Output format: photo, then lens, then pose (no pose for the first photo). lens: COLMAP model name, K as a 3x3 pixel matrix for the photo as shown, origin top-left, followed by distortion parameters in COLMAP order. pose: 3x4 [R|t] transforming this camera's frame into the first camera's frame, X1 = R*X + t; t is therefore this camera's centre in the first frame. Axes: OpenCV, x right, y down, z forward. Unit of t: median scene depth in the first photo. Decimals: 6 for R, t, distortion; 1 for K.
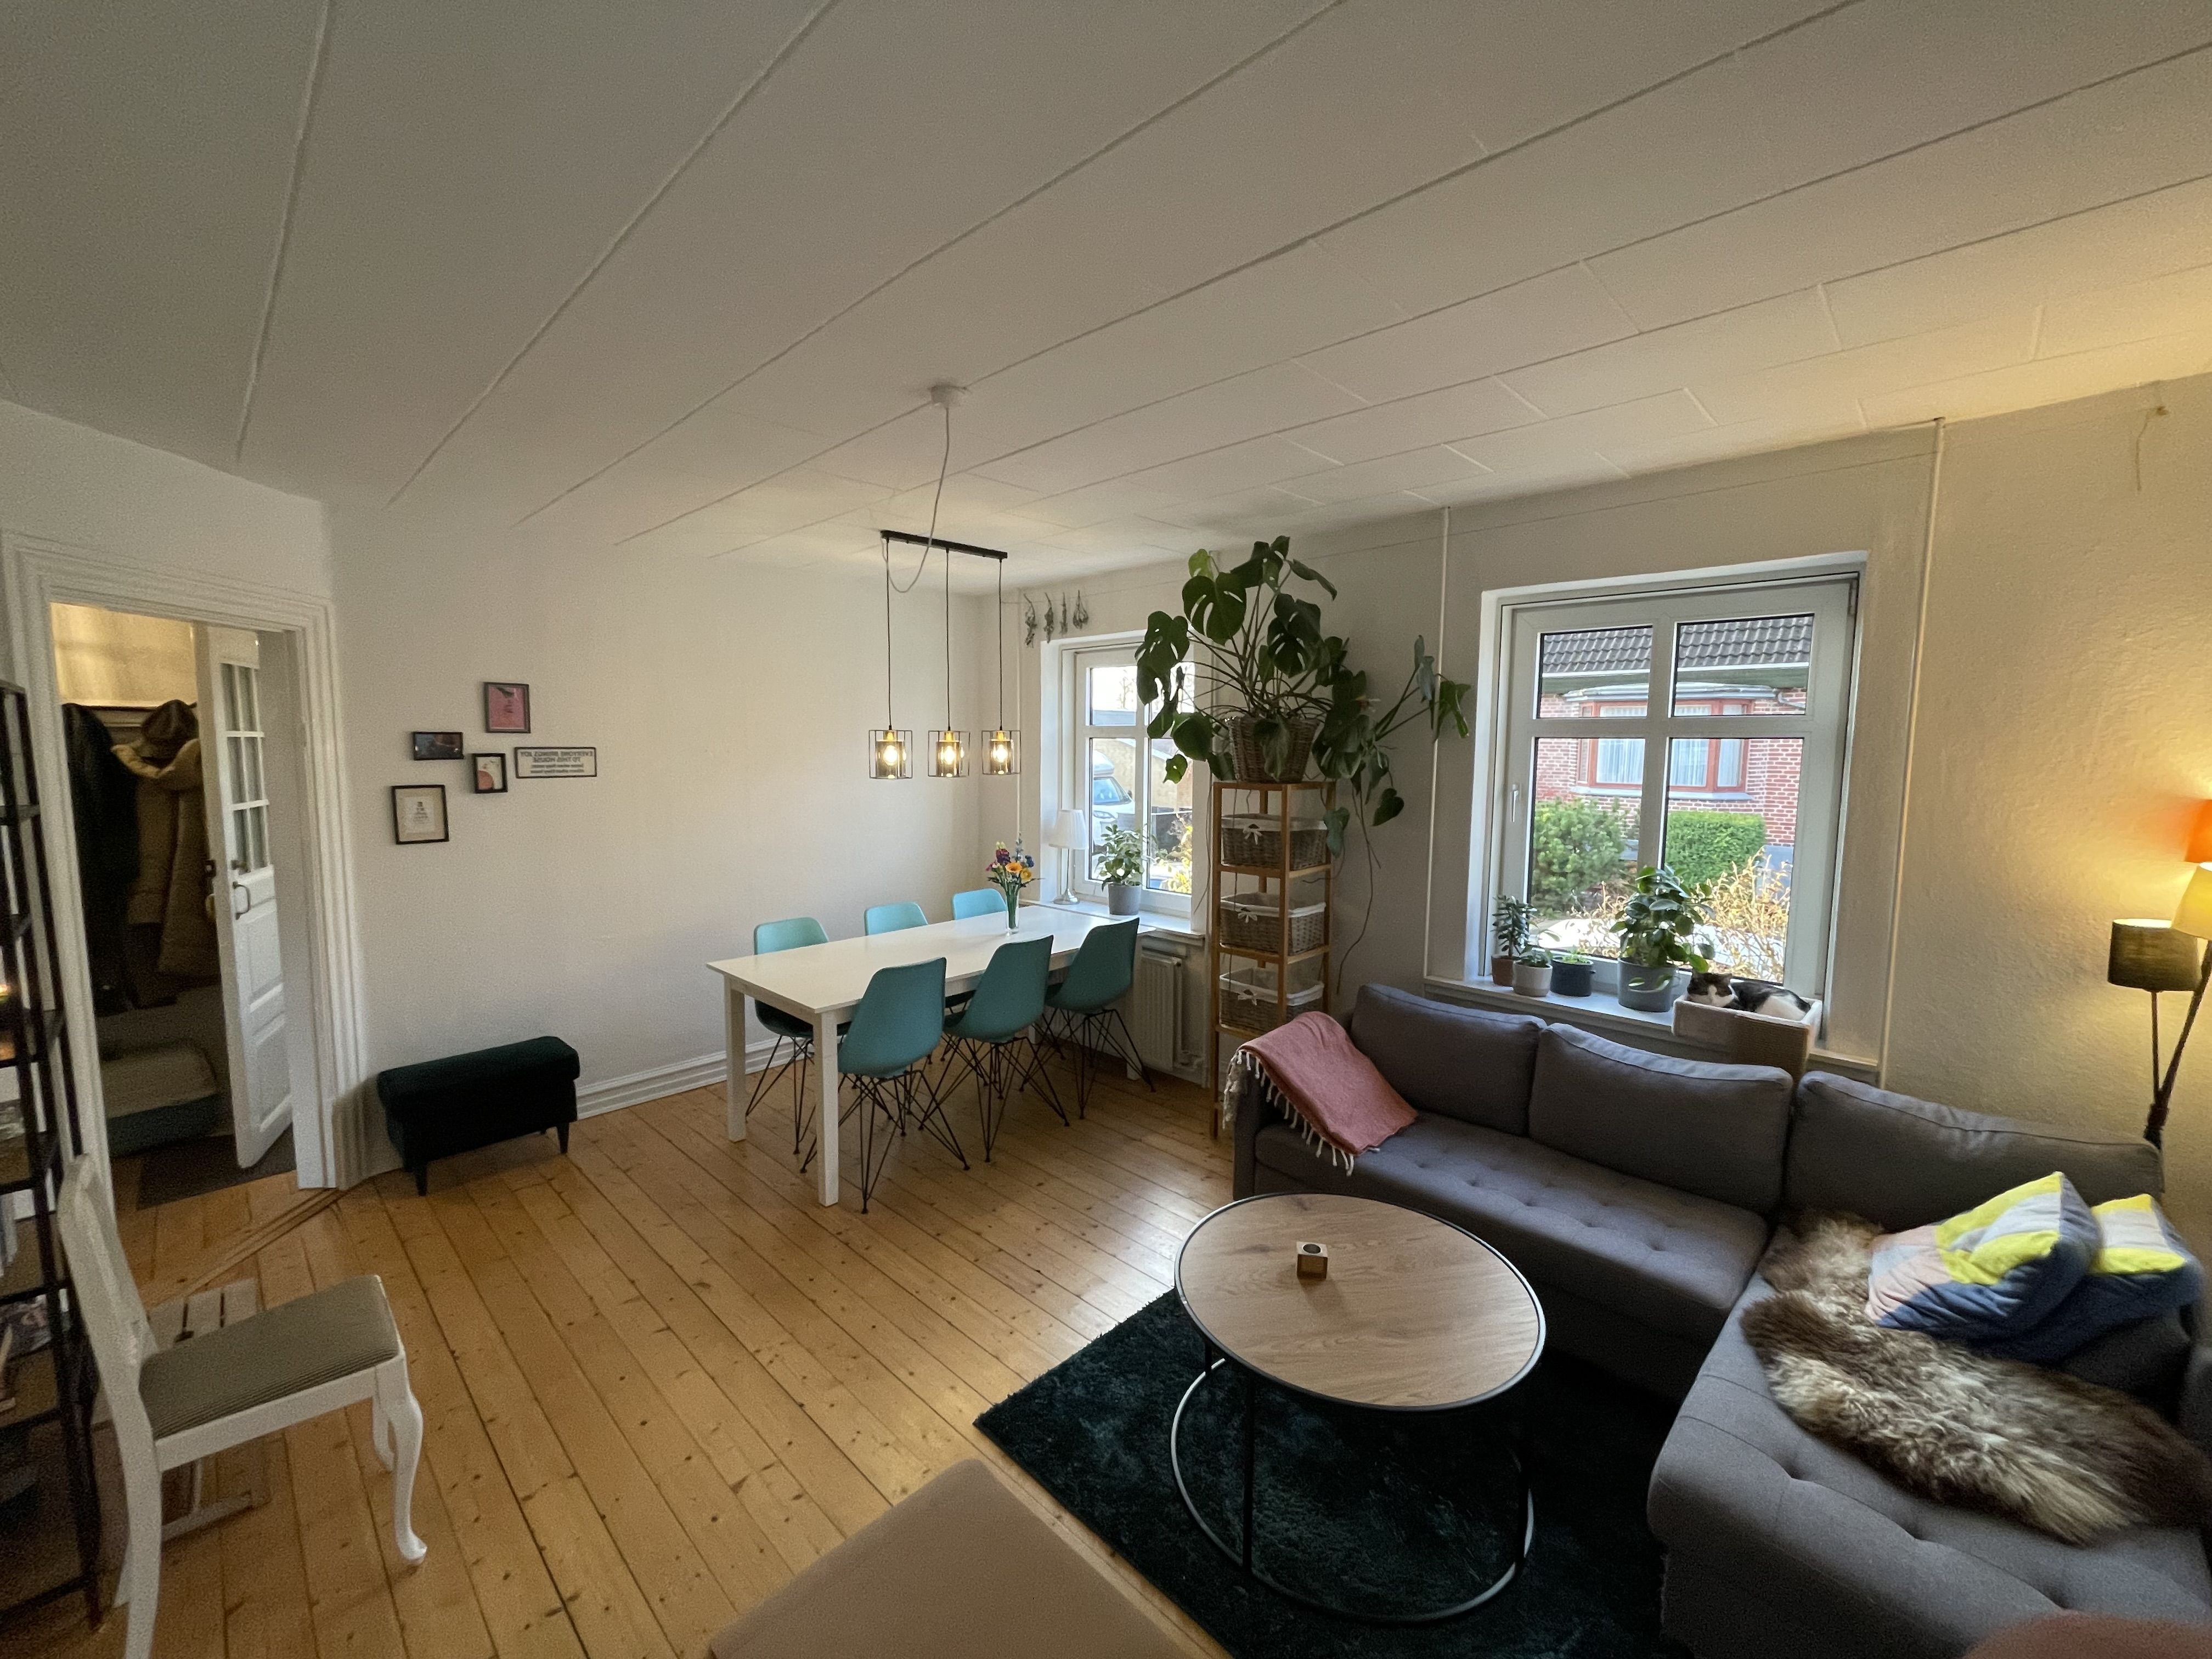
lens RADIAL K [[896.8, 0, 1106.7], [0, 896.8, 827.1], [0, 0, 1]] dist [-0.001432, -0.000180]
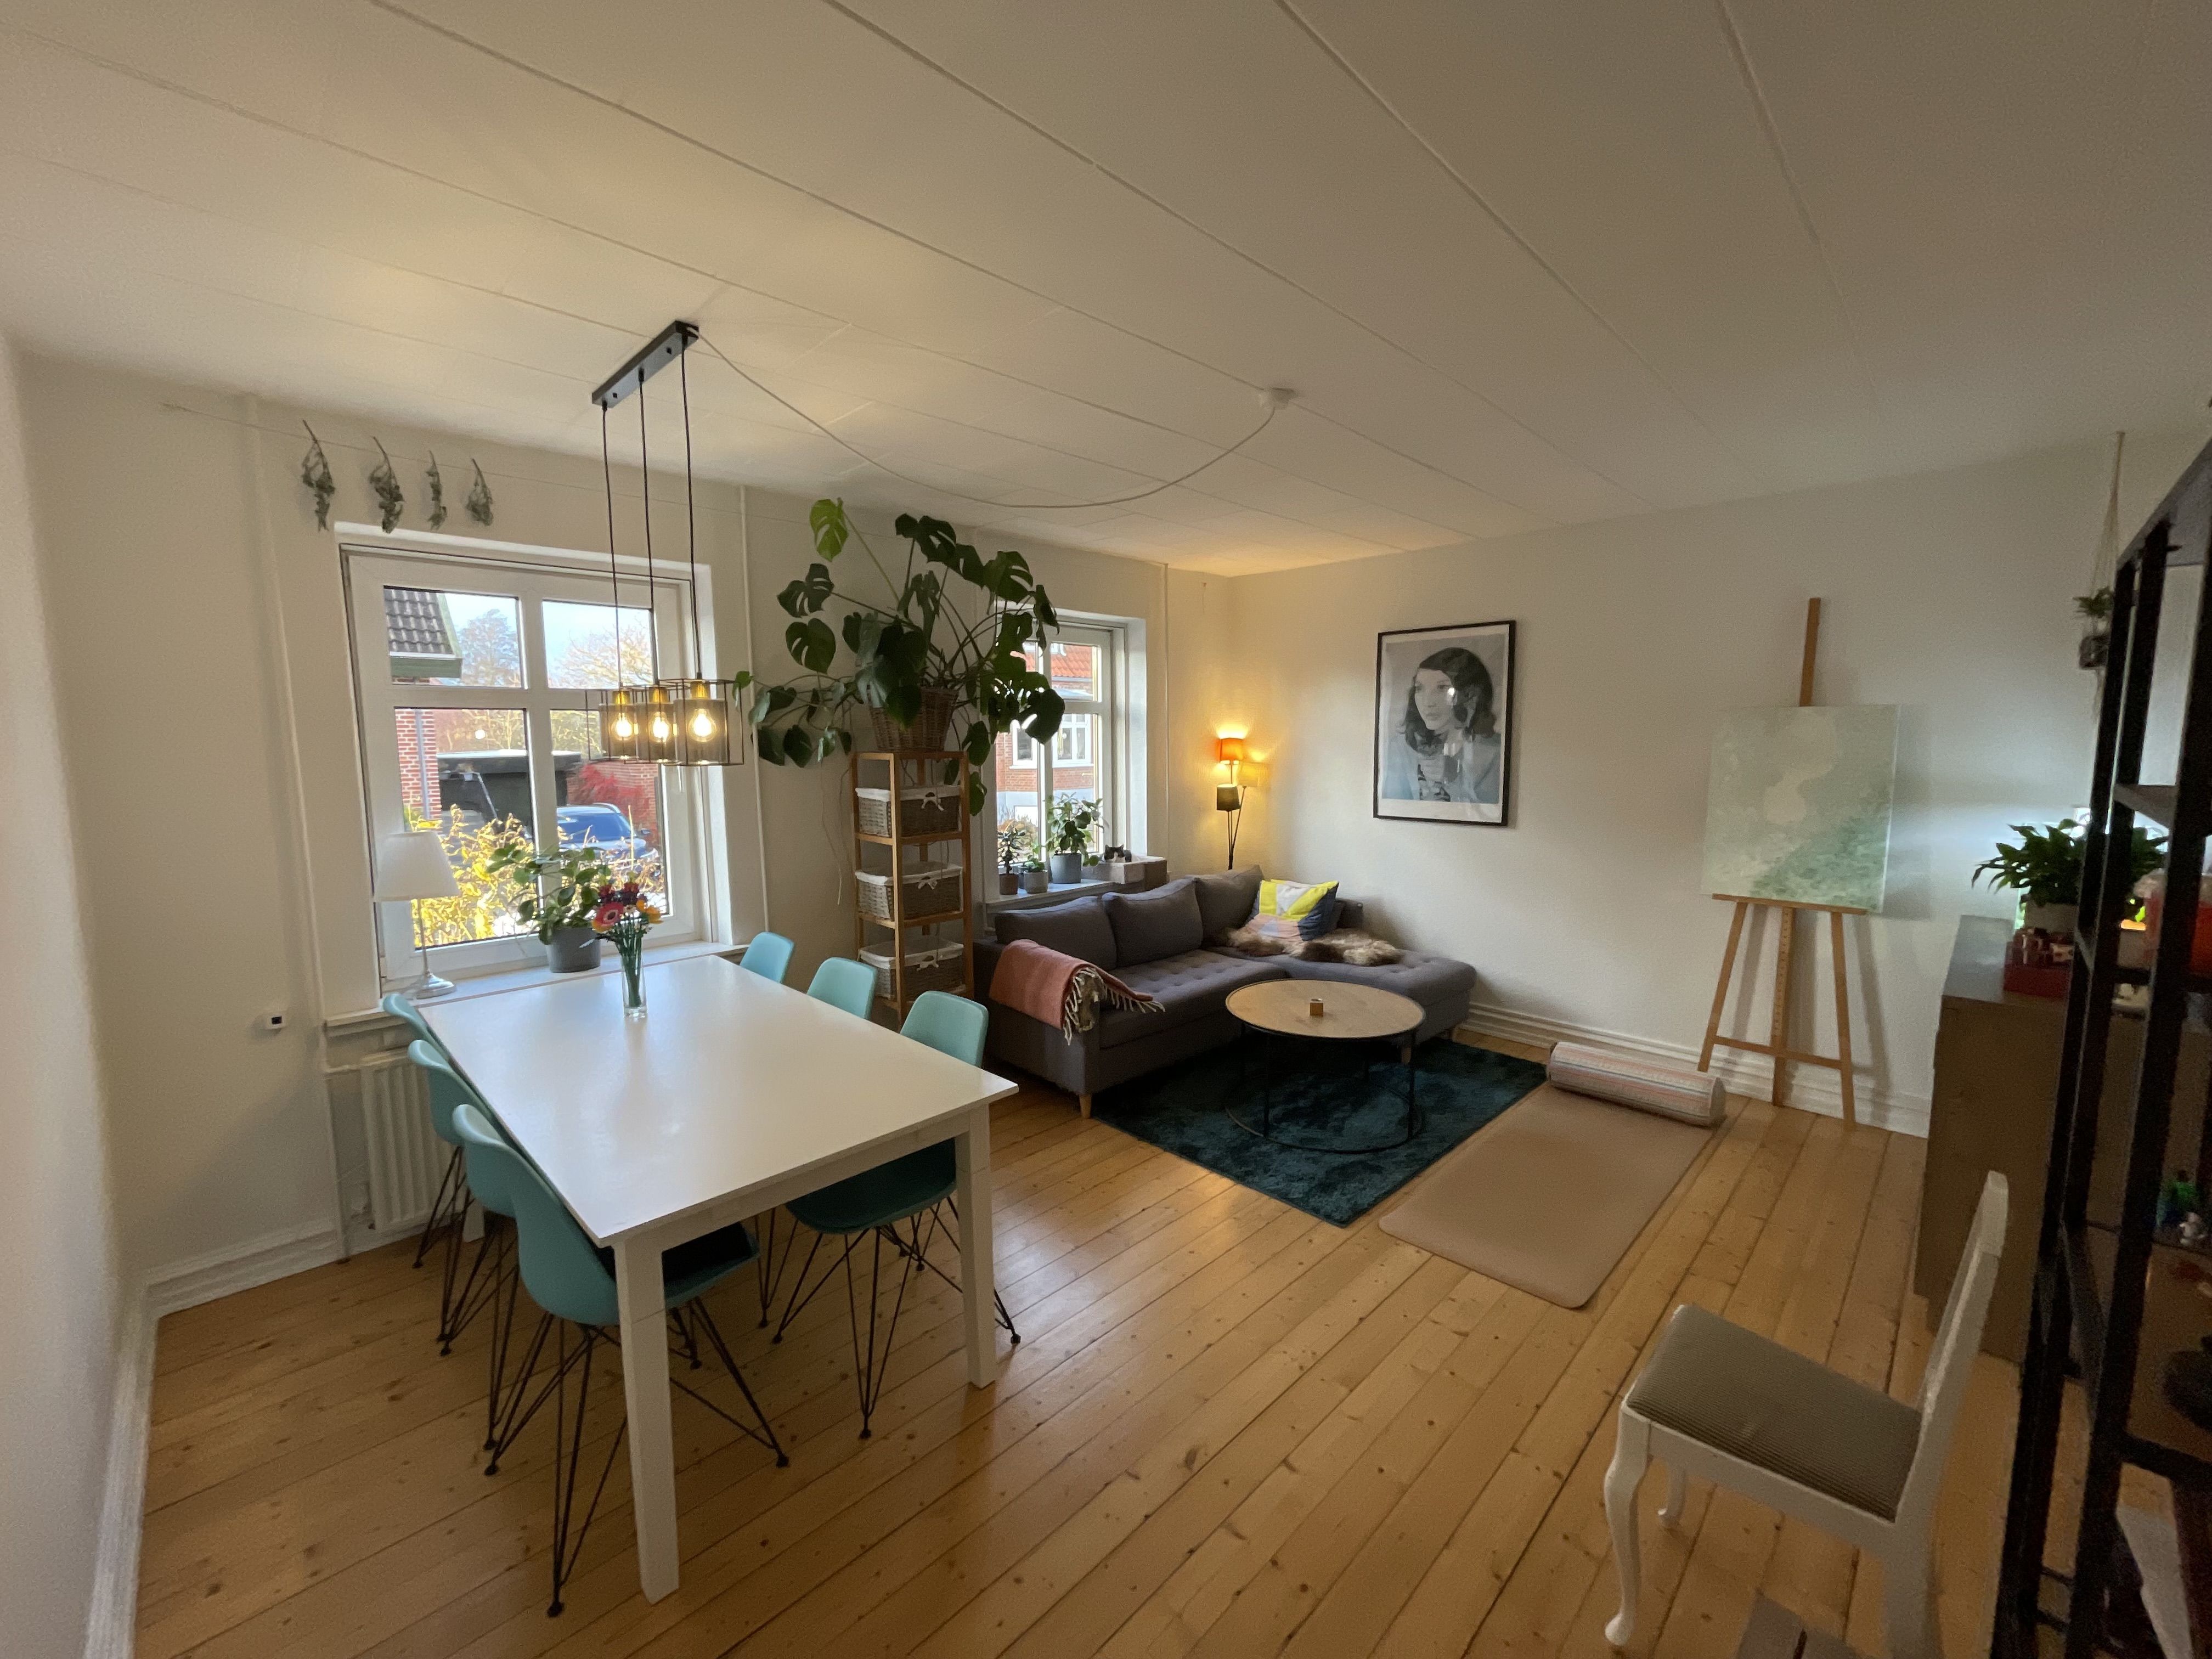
lens RADIAL K [[896.8, 0, 1106.6], [0, 896.8, 833.4], [0, 0, 1]] dist [-0.001432, -0.000180]
pose [[0.011478, -0.116222, 0.993157, -1.104590], [0.108853, 0.987465, 0.114298, -0.066946], [-0.993992, 0.106796, 0.023986, 1.001861]]
